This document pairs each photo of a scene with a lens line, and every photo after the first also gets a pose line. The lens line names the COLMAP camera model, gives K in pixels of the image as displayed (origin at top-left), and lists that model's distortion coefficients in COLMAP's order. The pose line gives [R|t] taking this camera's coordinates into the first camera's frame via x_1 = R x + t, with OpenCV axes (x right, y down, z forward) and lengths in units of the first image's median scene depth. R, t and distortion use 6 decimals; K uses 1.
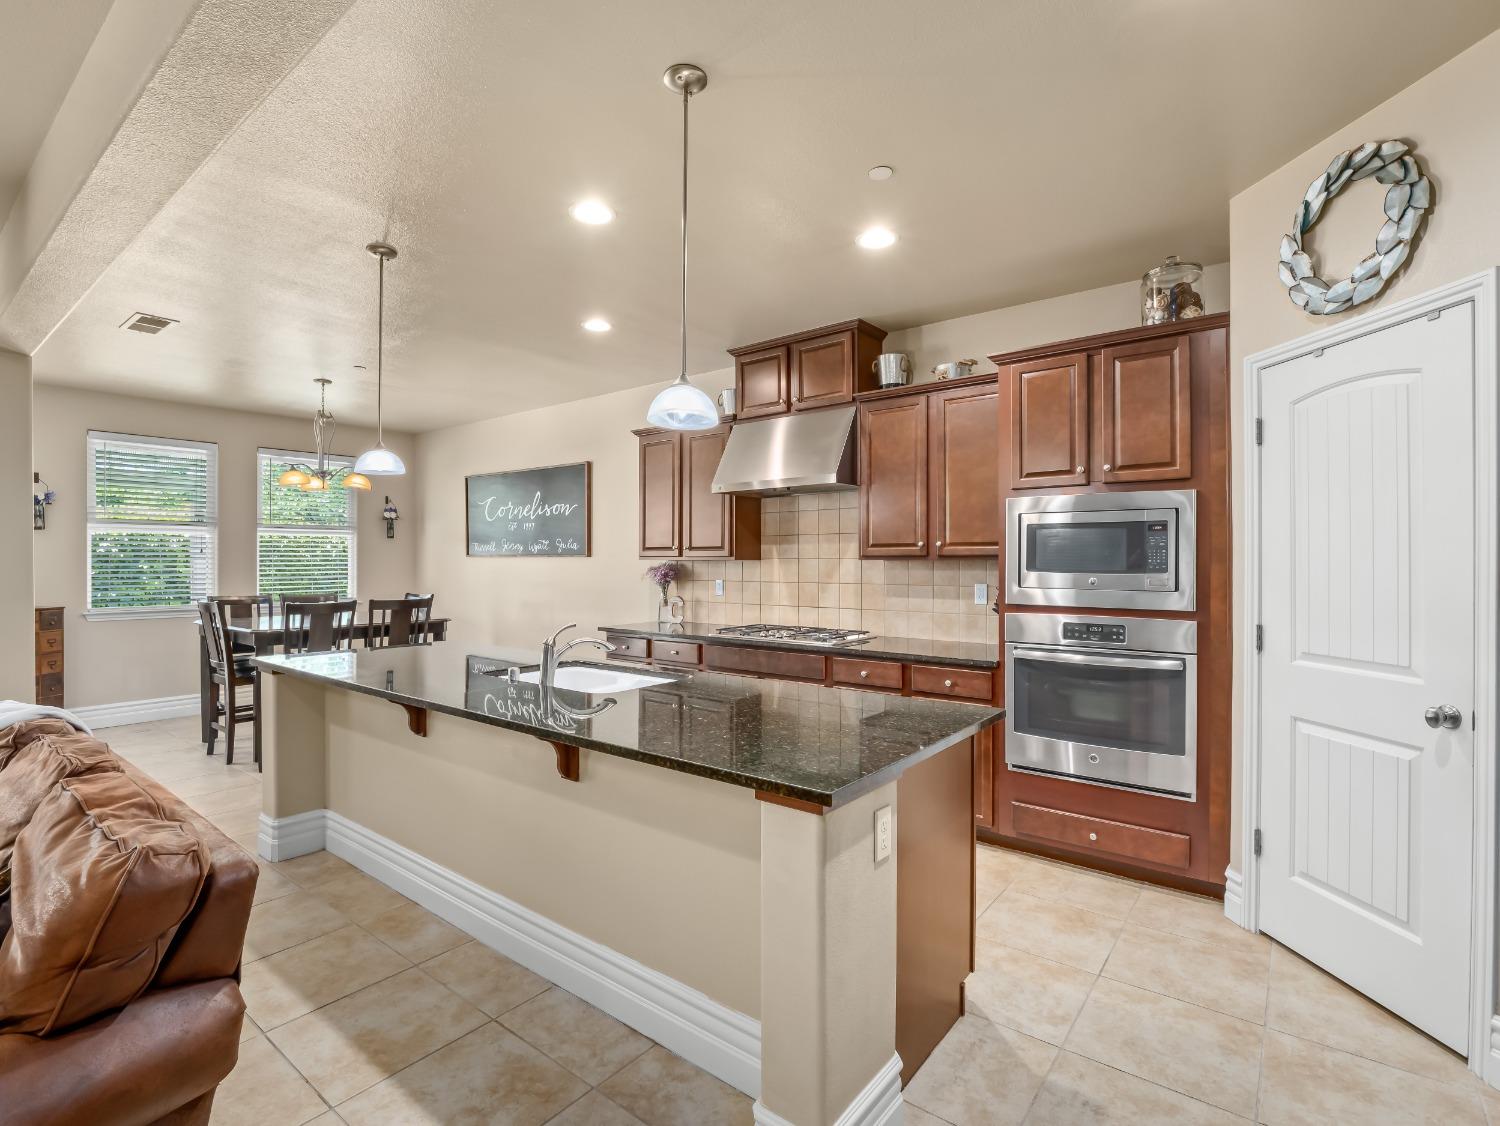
lens RADIAL K [[722.7, 0, 743.6], [0, 722.7, 561.7], [0, 0, 1]] dist [-0.001740, -0.010957]
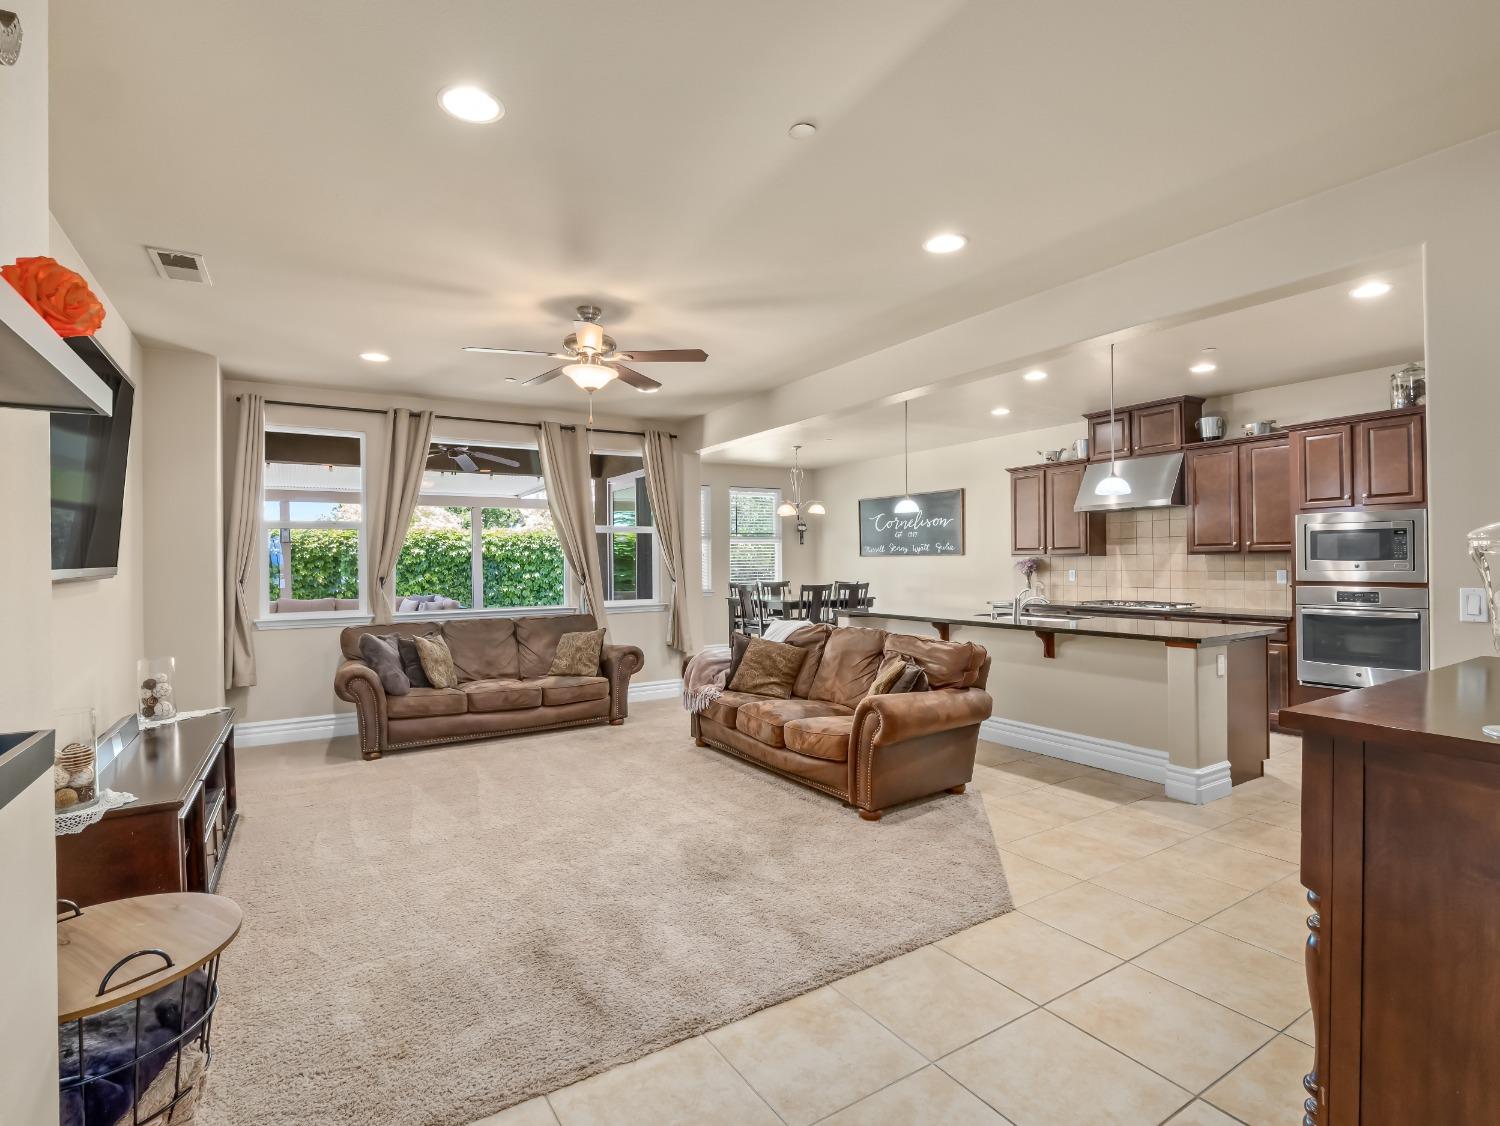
lens RADIAL K [[739.5, 0, 748.1], [0, 739.5, 557.9], [0, 0, 1]] dist [-0.012954, -0.000463]
pose [[0.943008, -0.011156, -0.332582, -0.180282], [0.009496, 0.999933, -0.006617, 0.005290], [0.332634, 0.003081, 0.943051, -0.700455]]
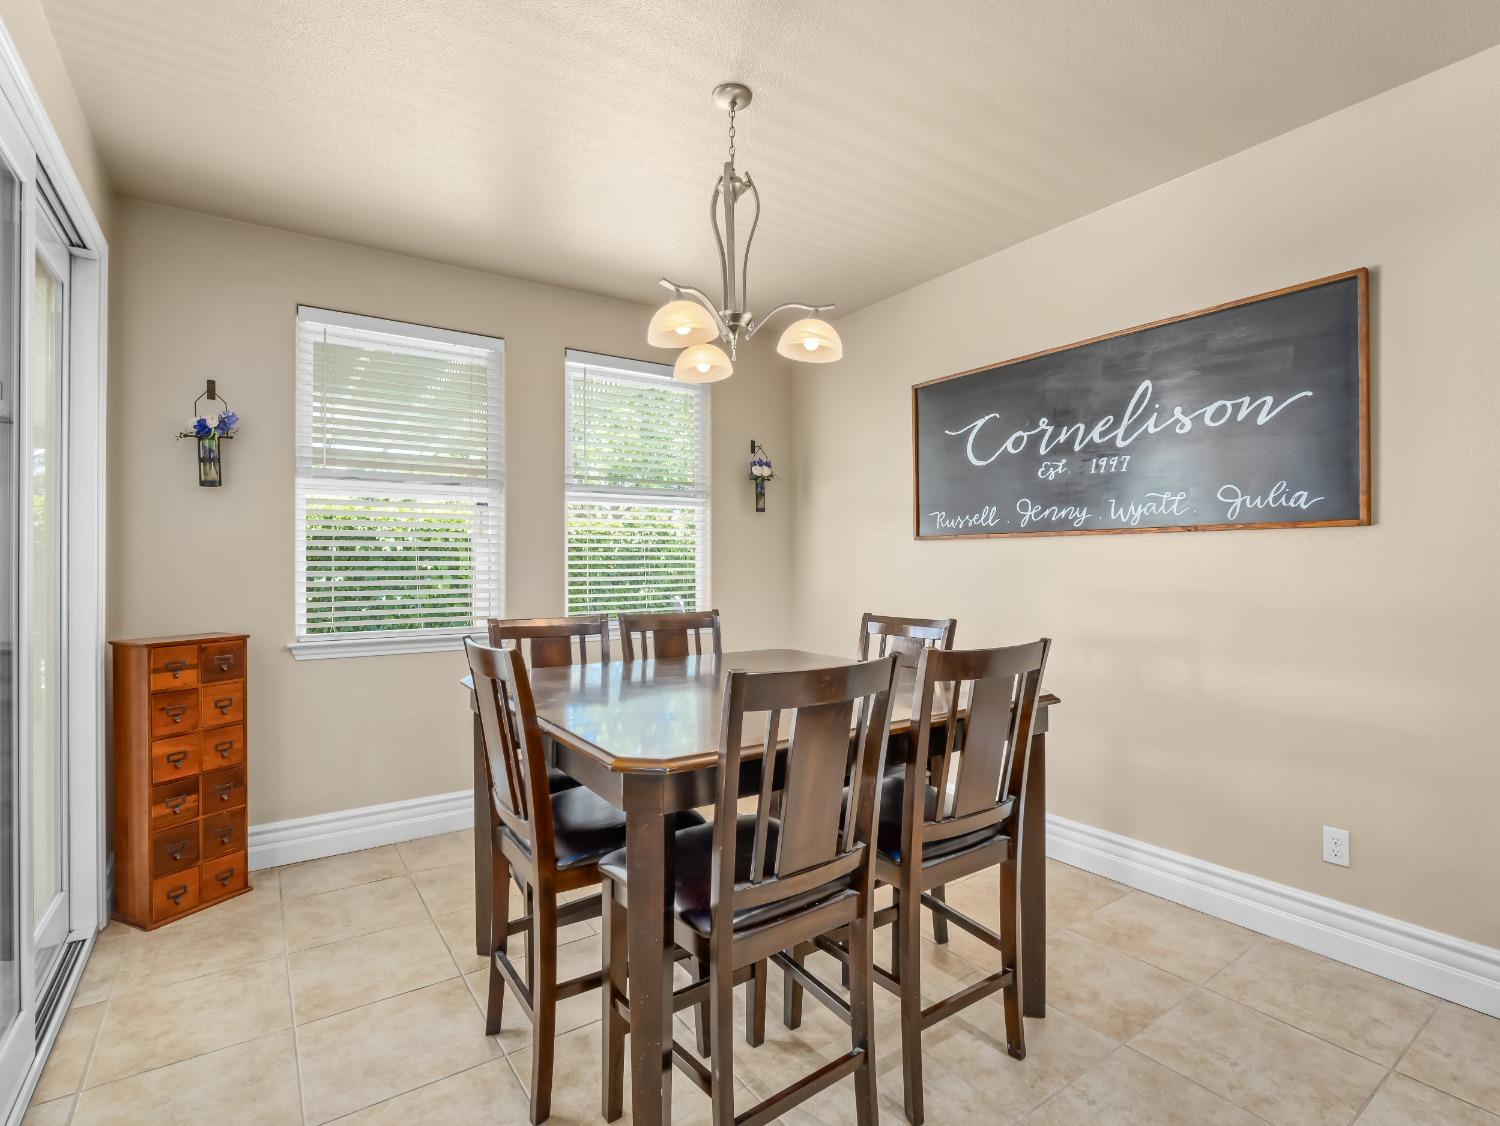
lens RADIAL K [[722.7, 0, 743.6], [0, 722.7, 561.7], [0, 0, 1]] dist [-0.001740, -0.010957]
pose [[0.954153, -0.004634, -0.299284, -0.565183], [0.003255, 0.999982, -0.005106, 0.017763], [0.299302, 0.003898, 0.954150, 0.761450]]
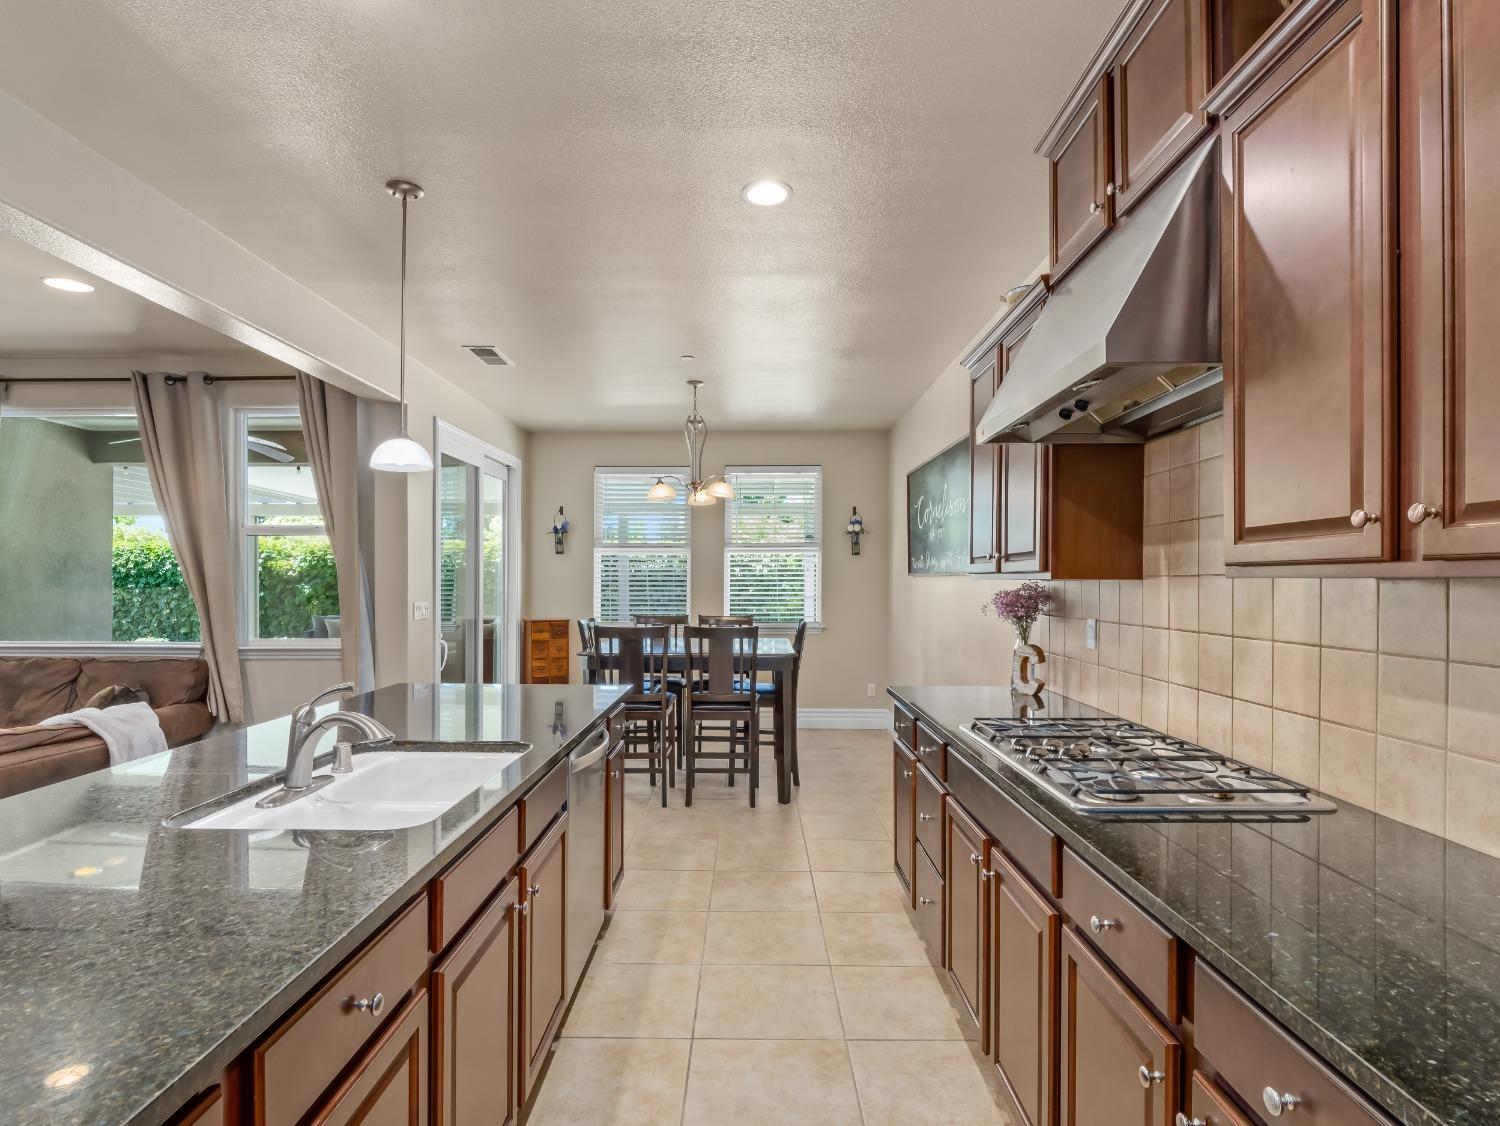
lens RADIAL K [[782.4, 0, 744.2], [0, 782.4, 581.6], [0, 0, 1]] dist [-0.001554, -0.000538]
pose [[0.608464, 0.002002, -0.793579, 0.294771], [-0.004276, 0.999991, -0.000755, 0.001047], [0.793570, 0.003853, 0.608466, 0.557500]]
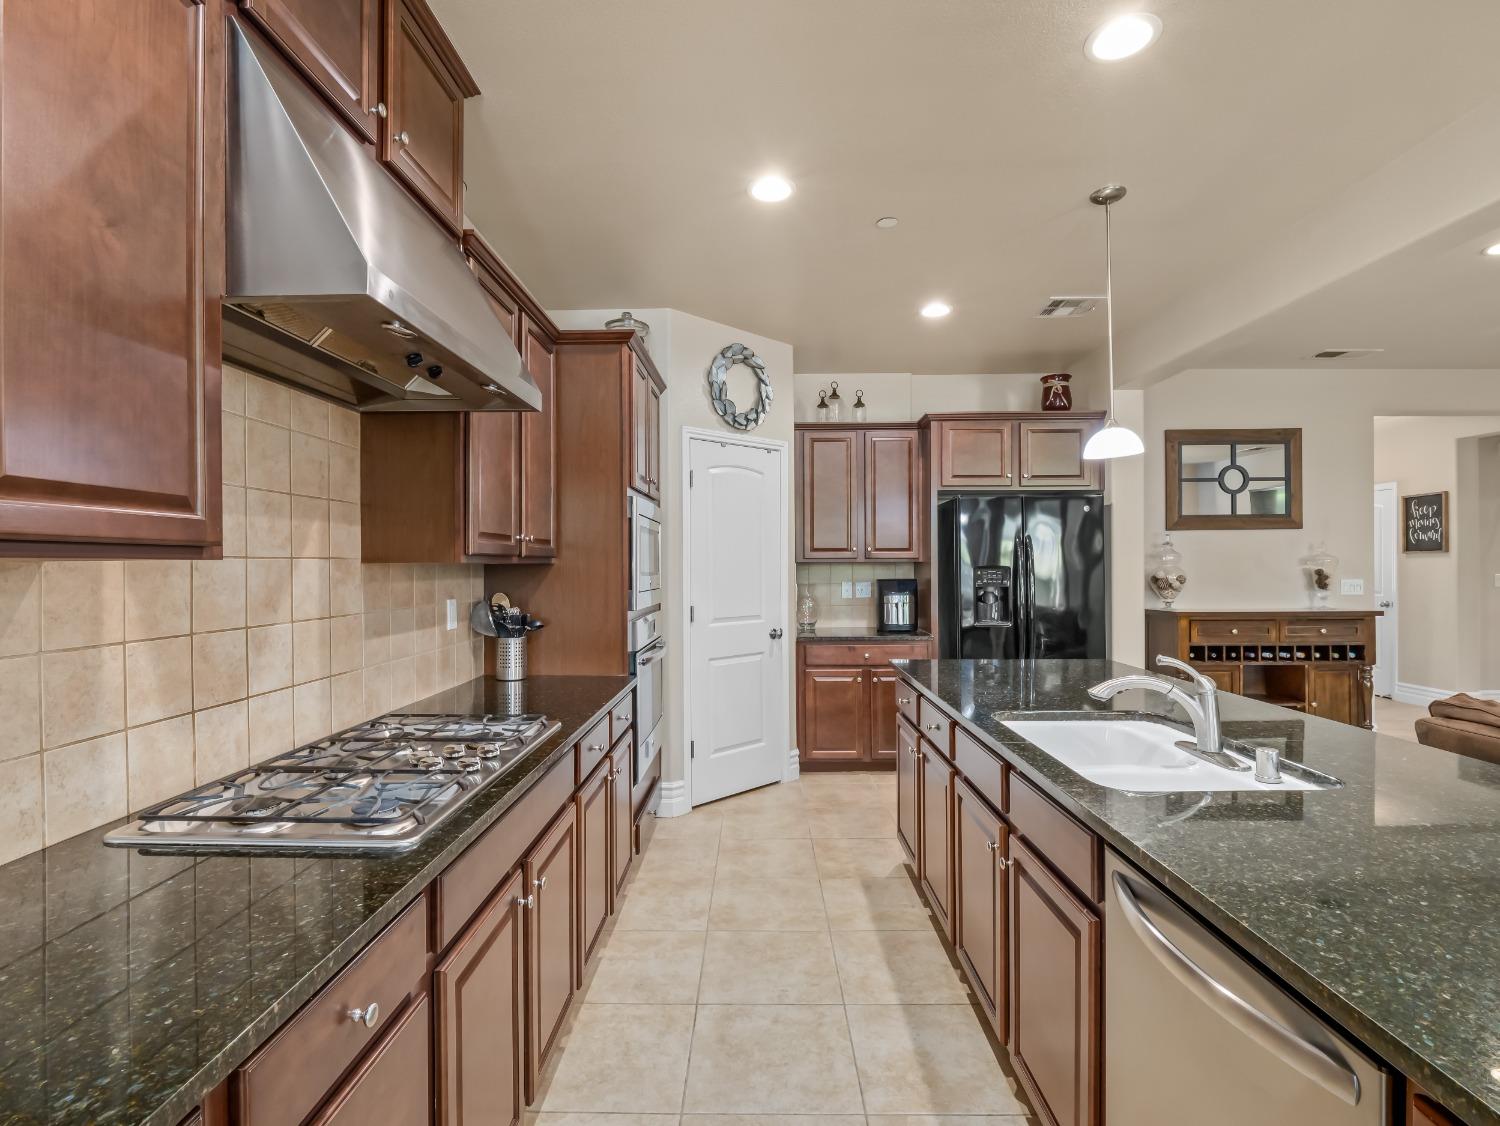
lens RADIAL K [[722.7, 0, 743.6], [0, 722.7, 561.7], [0, 0, 1]] dist [-0.001740, -0.010957]
pose [[-0.604126, 0.007028, 0.796858, -0.334090], [0.005854, 0.999973, -0.004381, 0.000581], [-0.796867, 0.002019, -0.604151, 1.073531]]
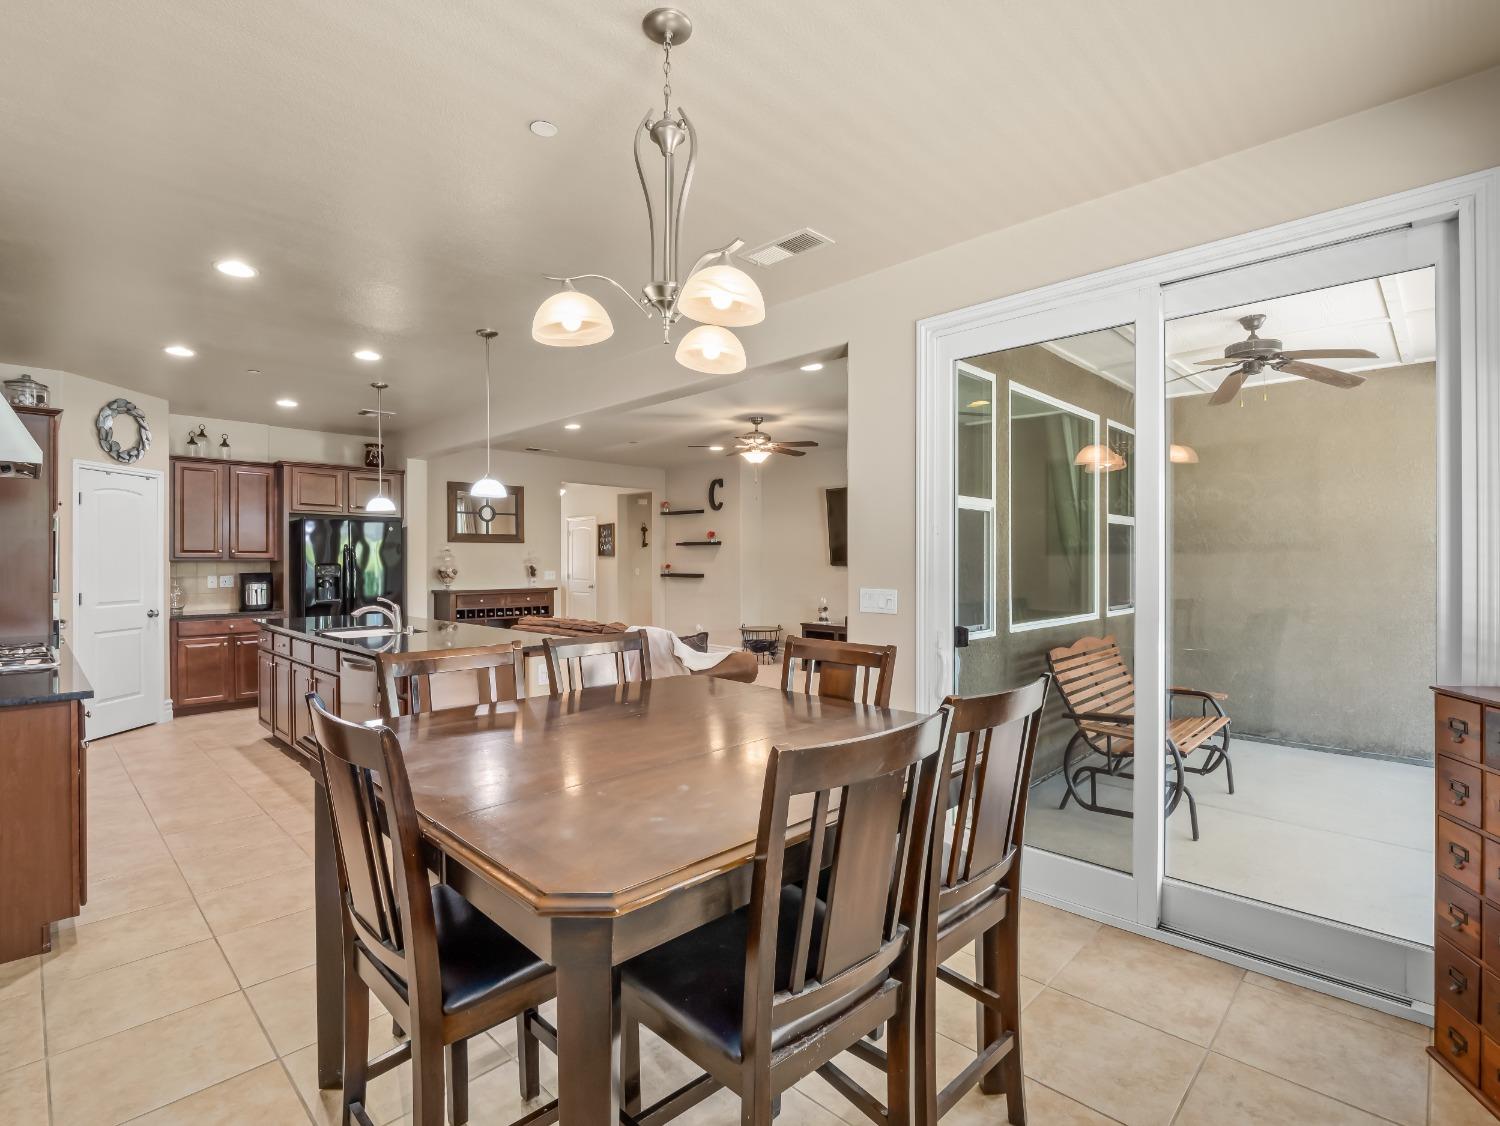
lens RADIAL K [[722.7, 0, 743.6], [0, 722.7, 561.7], [0, 0, 1]] dist [-0.001740, -0.010957]
pose [[-0.994097, 0.002816, 0.108456, -0.808403], [0.002948, 0.999995, 0.001058, 0.001228], [-0.108452, 0.001371, -0.994101, 1.649769]]
